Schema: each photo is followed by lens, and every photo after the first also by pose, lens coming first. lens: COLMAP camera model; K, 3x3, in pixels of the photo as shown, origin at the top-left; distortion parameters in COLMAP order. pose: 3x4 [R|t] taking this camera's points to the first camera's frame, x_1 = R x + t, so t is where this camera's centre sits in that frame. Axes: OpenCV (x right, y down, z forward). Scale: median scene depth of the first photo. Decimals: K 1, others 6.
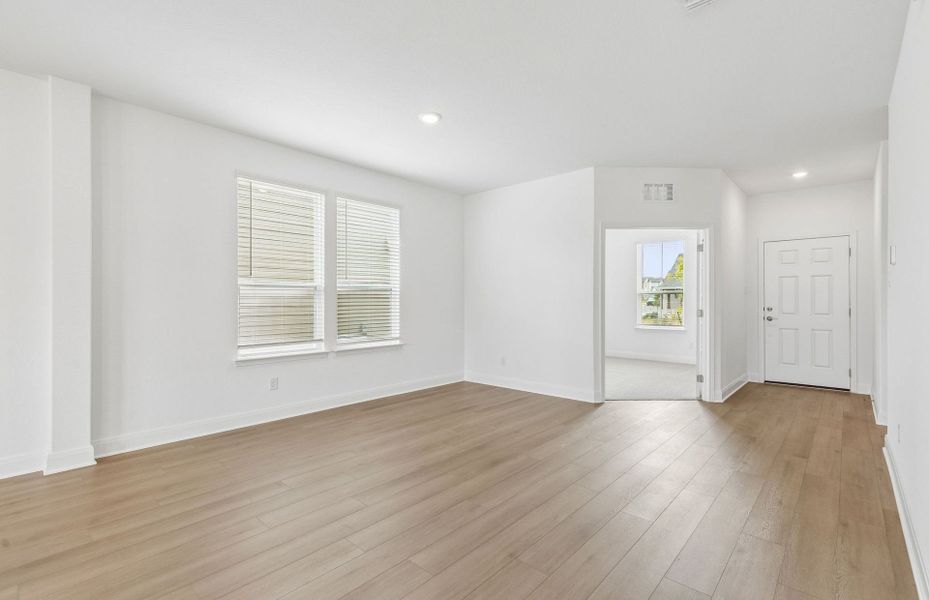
lens RADIAL K [[423.0, 0, 468.6], [0, 423.0, 299.2], [0, 0, 1]] dist [0.014997, -0.000132]
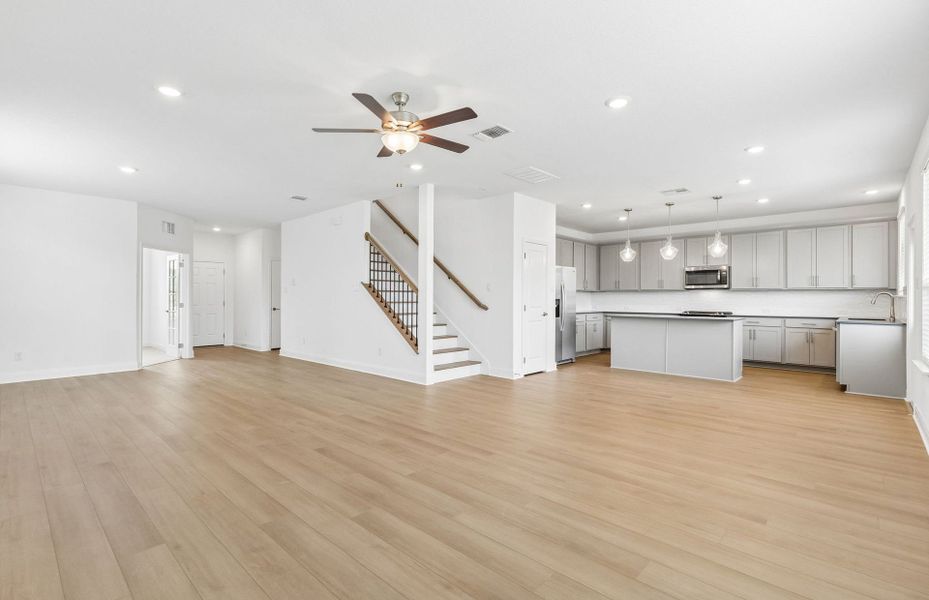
lens RADIAL K [[423.0, 0, 468.6], [0, 423.0, 299.2], [0, 0, 1]] dist [0.014997, -0.000132]
pose [[0.019430, -0.003554, 0.999805, -1.059505], [-0.005708, 0.999977, 0.003665, -0.002263], [-0.999795, -0.005778, 0.019409, -0.124041]]
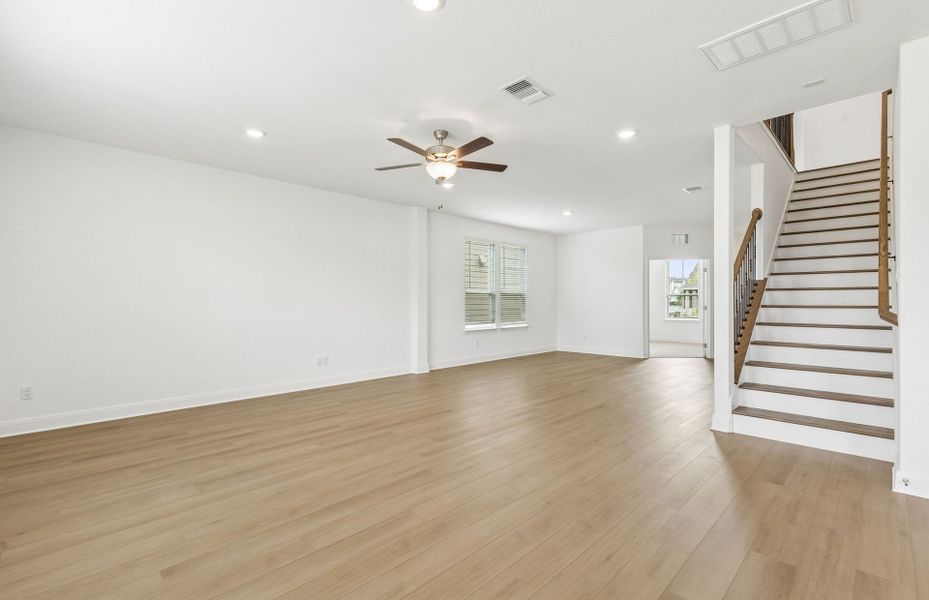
lens RADIAL K [[423.0, 0, 468.6], [0, 423.0, 299.2], [0, 0, 1]] dist [0.014997, -0.000132]
pose [[0.999068, -0.002905, -0.043063, -0.342129], [0.002845, 0.999995, -0.001449, -0.001800], [0.043067, 0.001325, 0.999071, -0.770353]]
